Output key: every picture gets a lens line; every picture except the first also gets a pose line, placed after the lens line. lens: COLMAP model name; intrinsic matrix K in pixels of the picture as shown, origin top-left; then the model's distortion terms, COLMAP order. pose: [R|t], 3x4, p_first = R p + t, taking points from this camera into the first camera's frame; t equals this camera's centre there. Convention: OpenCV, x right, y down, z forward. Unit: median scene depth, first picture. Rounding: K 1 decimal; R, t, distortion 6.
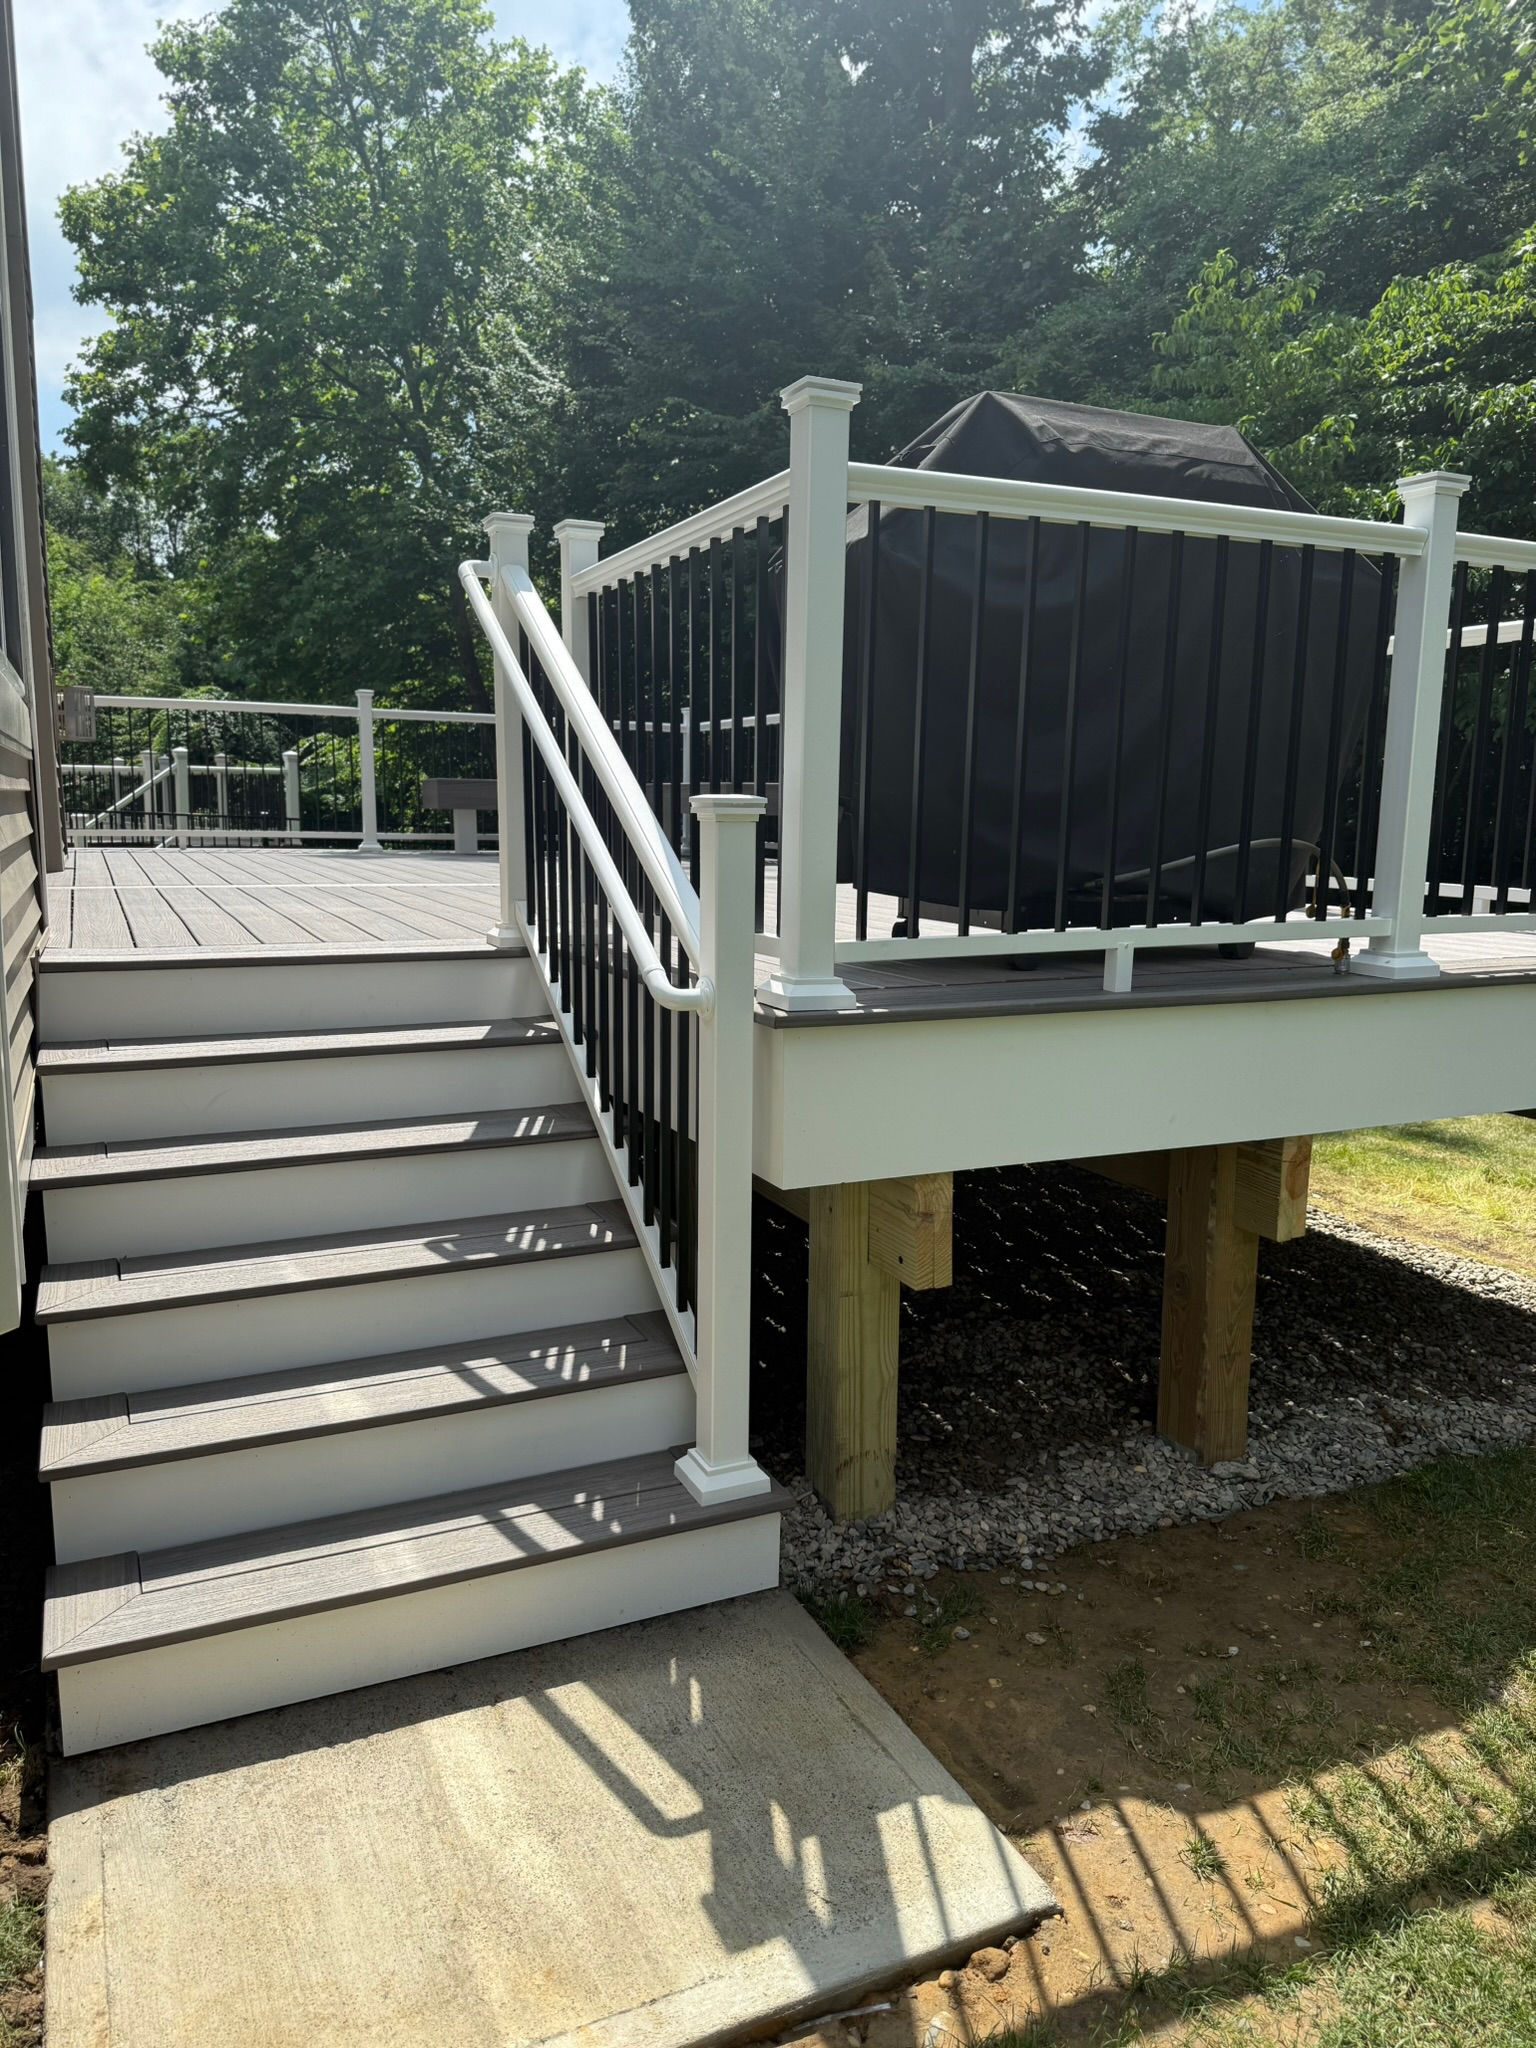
lens RADIAL K [[1417.8, 0, 763.4], [0, 1417.8, 1039.6], [0, 0, 1]] dist [0.017912, -0.016411]
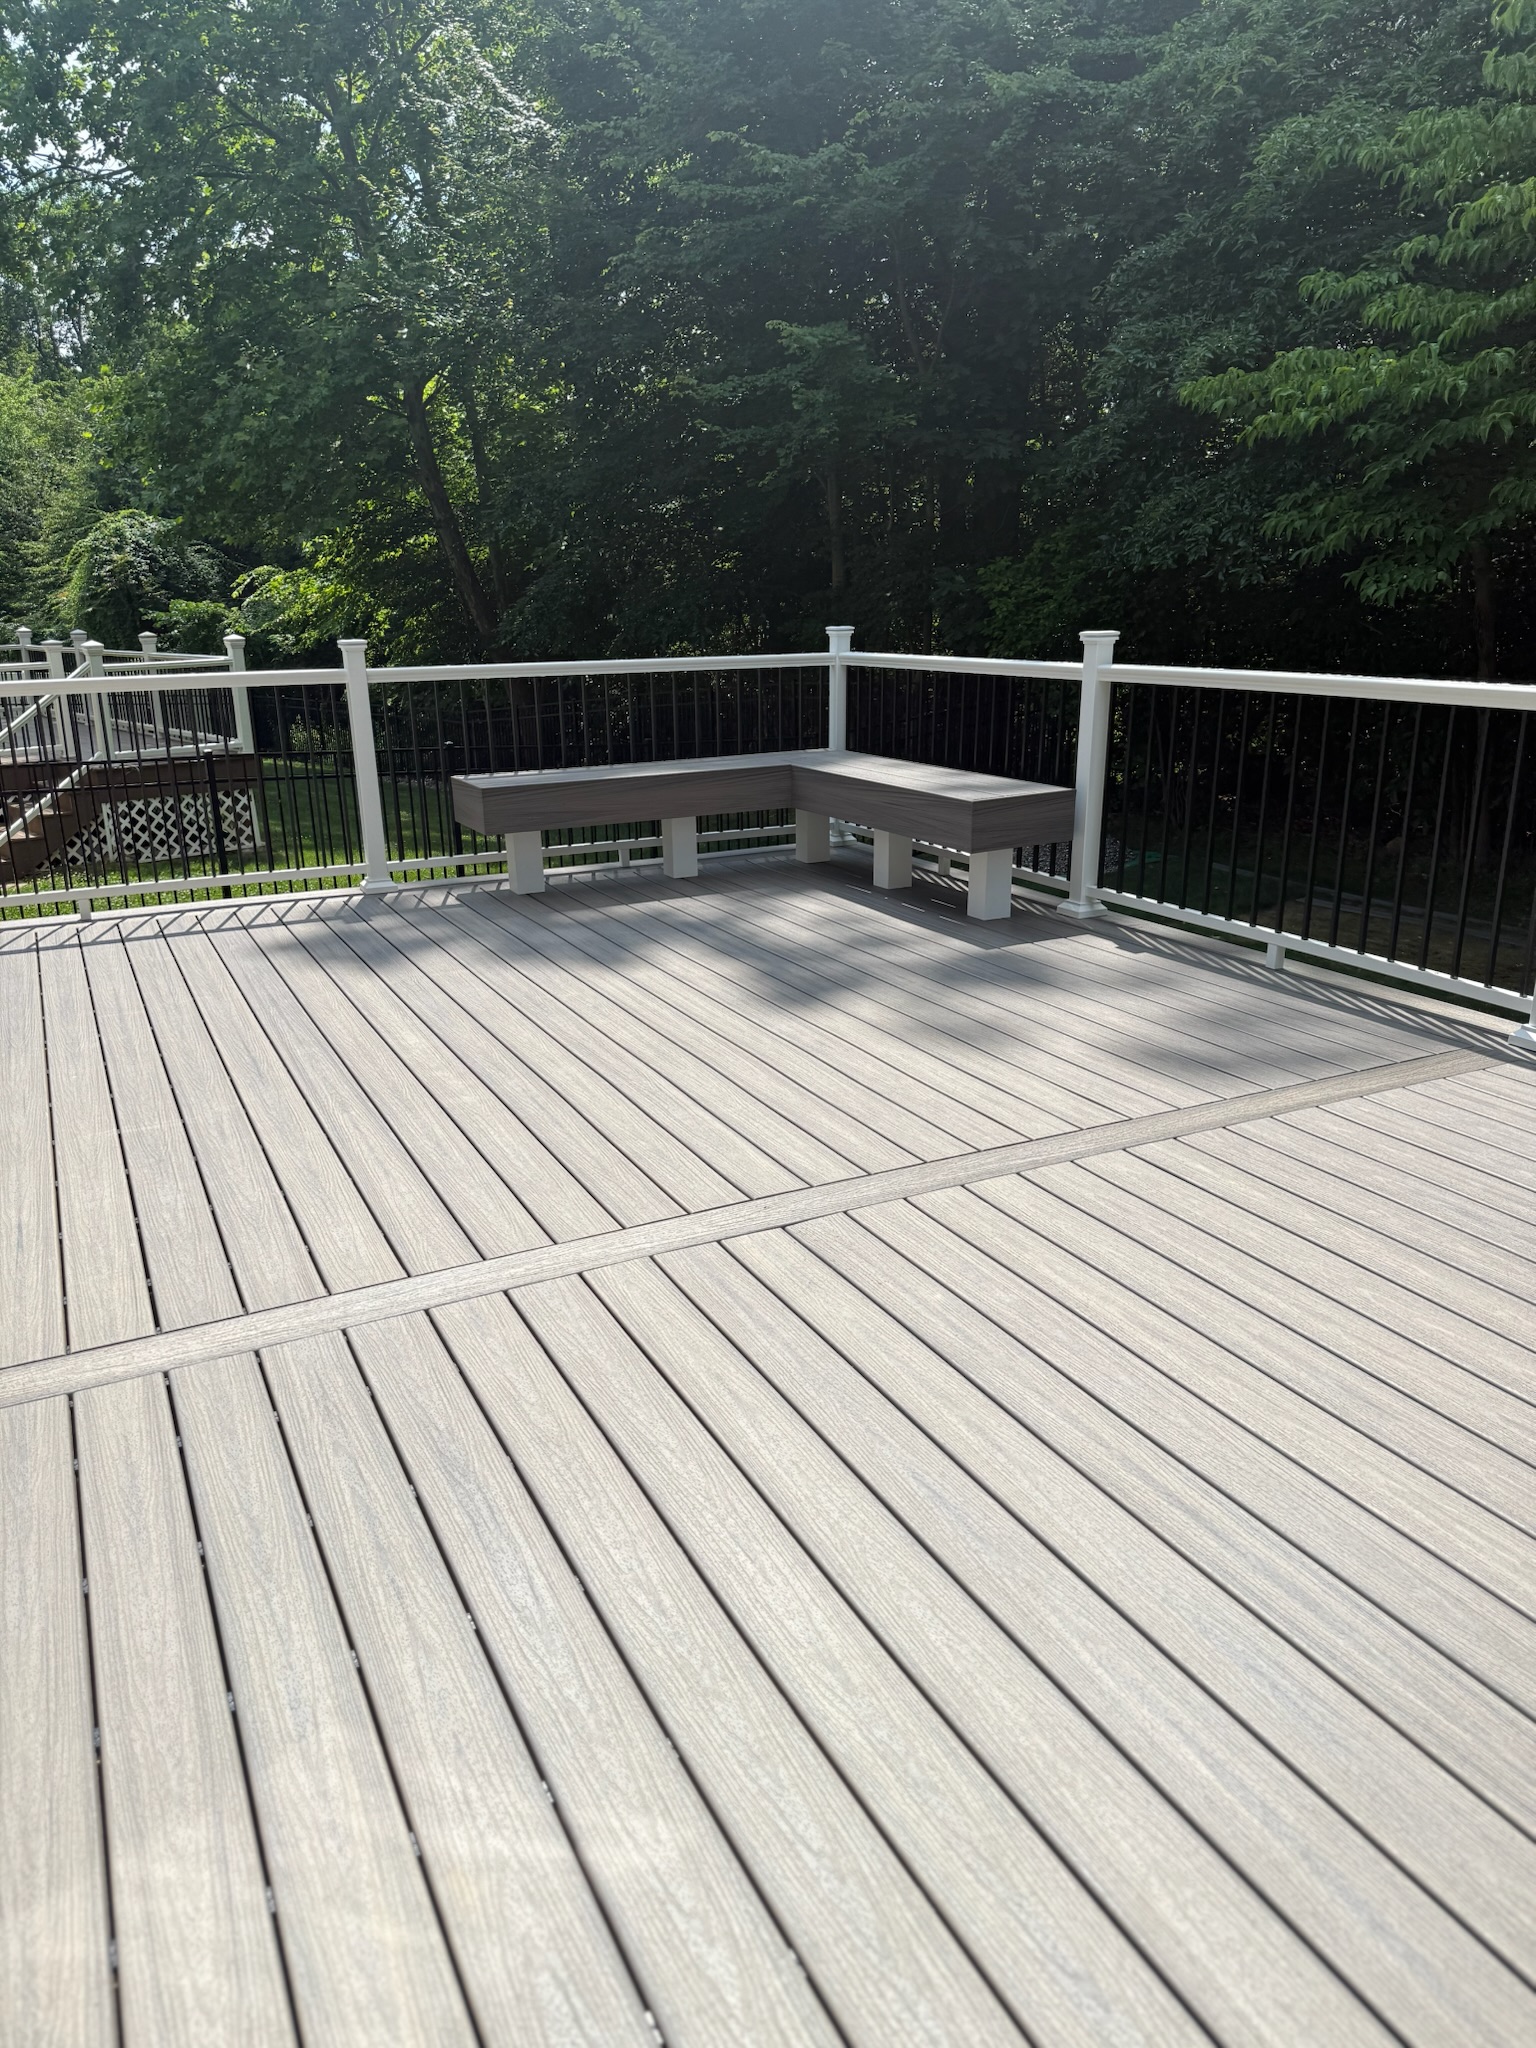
lens RADIAL K [[1417.8, 0, 751.6], [0, 1417.8, 1037.7], [0, 0, 1]] dist [0.017912, -0.016411]
pose [[0.999219, -0.038791, 0.007507, -0.041479], [0.037349, 0.989324, 0.140867, -0.055759], [-0.012891, -0.140476, 0.990000, 0.126395]]
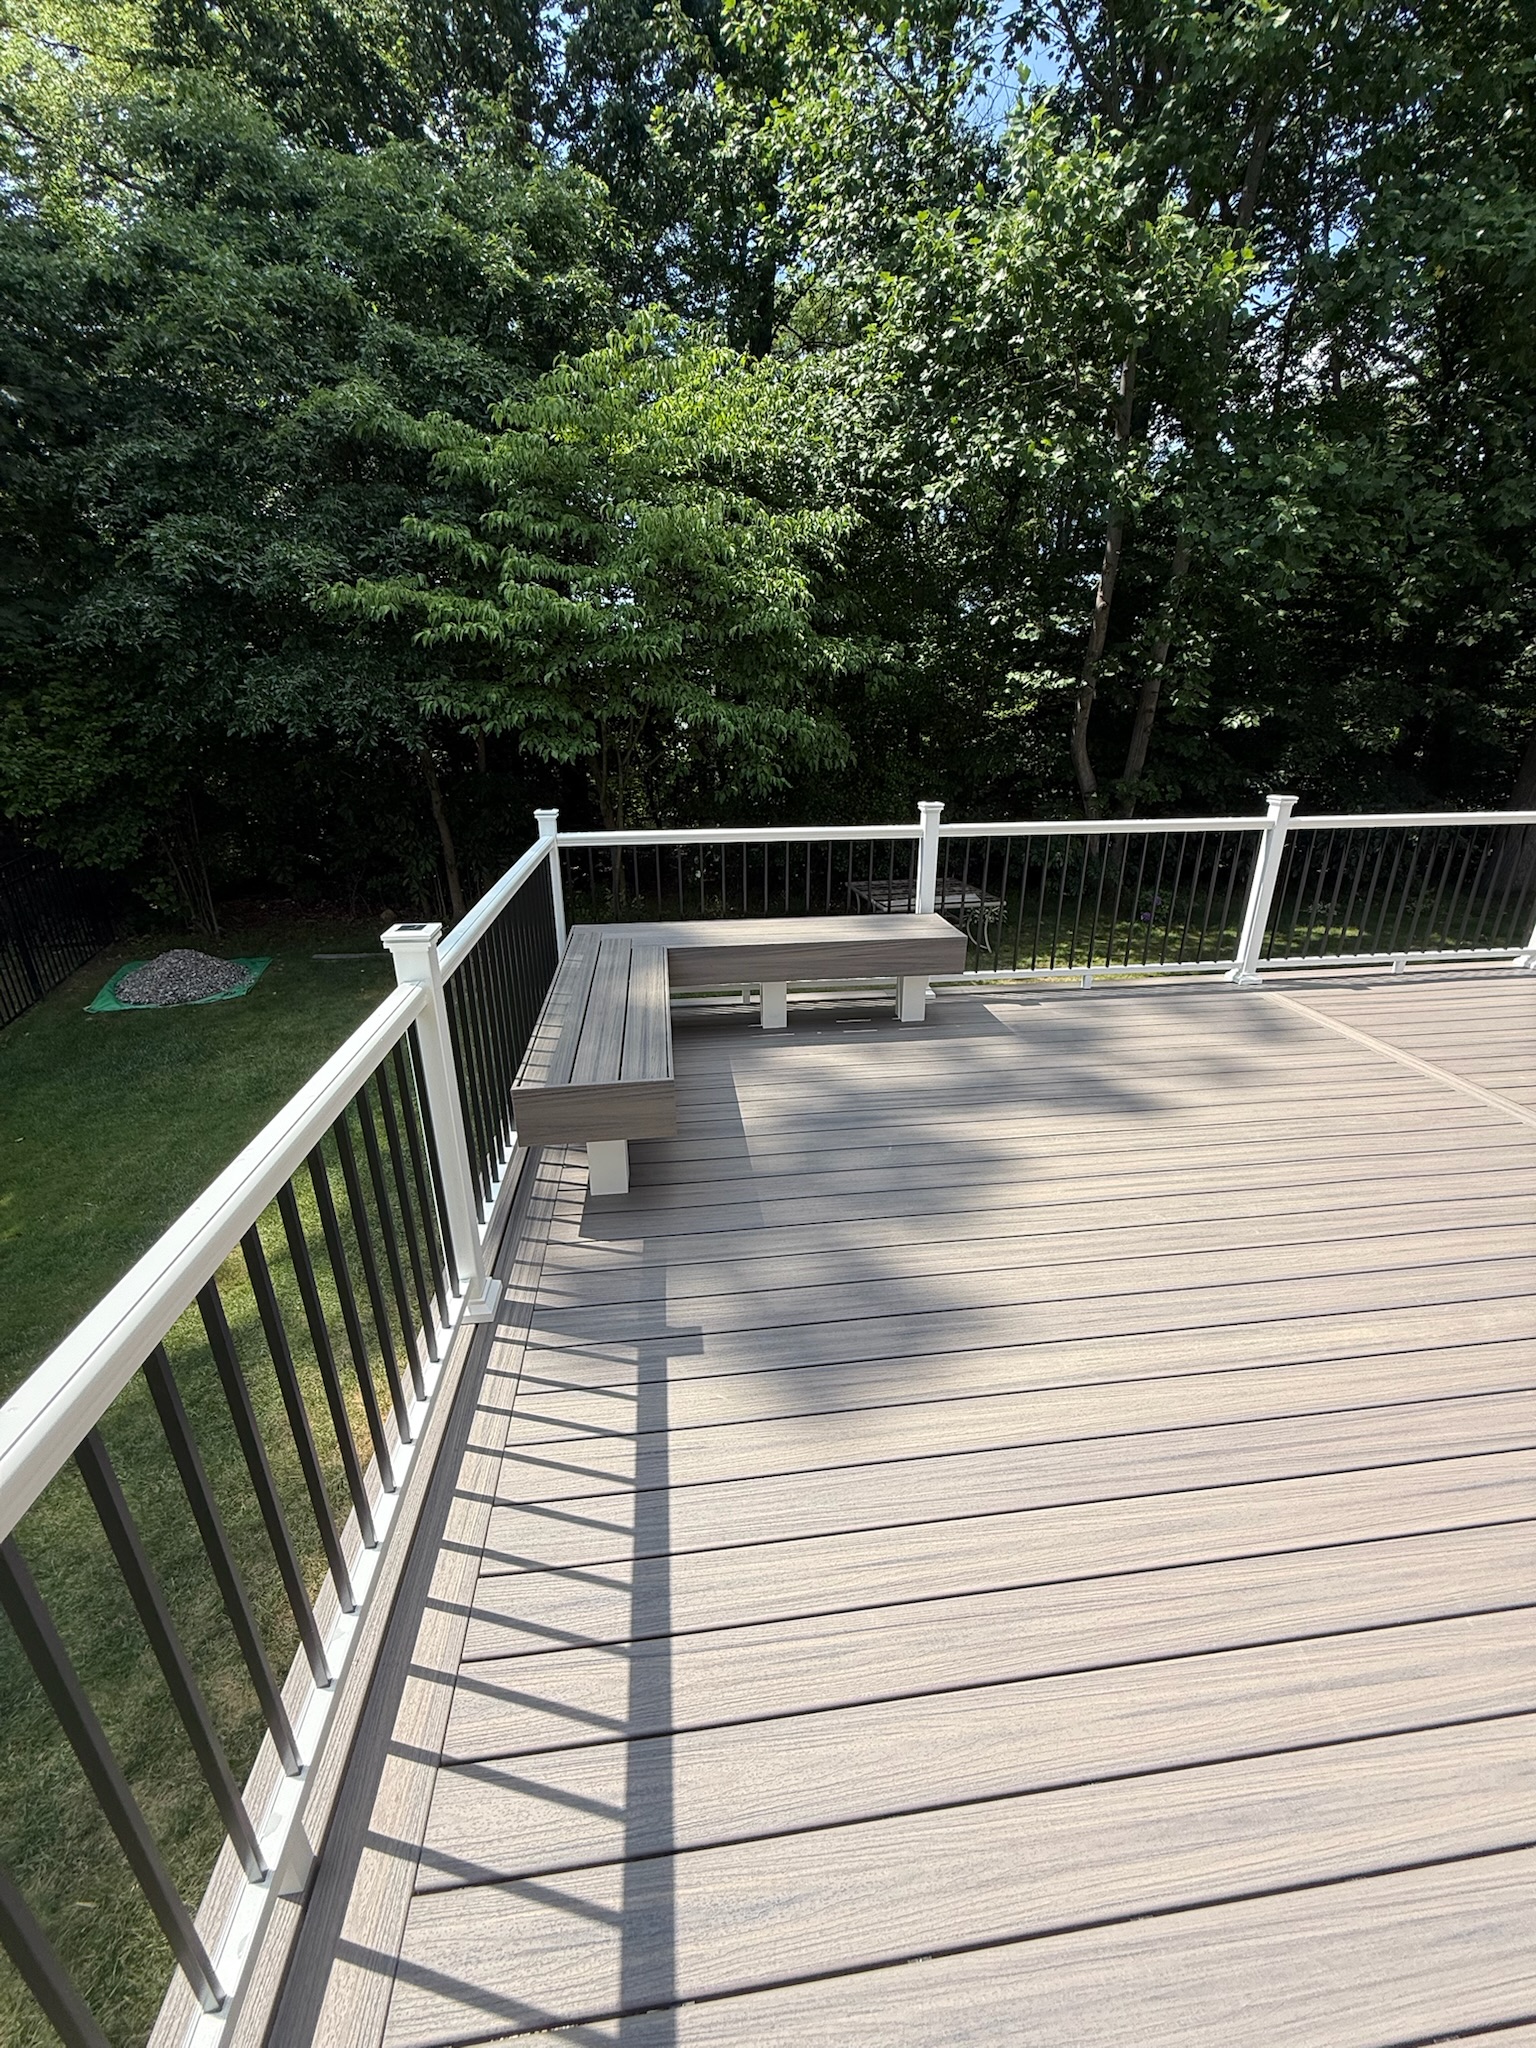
lens RADIAL K [[818.9, 0, 761.8], [0, 818.9, 1023.8], [0, 0, 1]] dist [-0.007319, 0.003244]
pose [[0.325540, -0.337702, 0.883165, -0.155351], [0.163632, 0.940072, 0.299147, -0.093772], [-0.931262, 0.047130, 0.361290, 0.310052]]
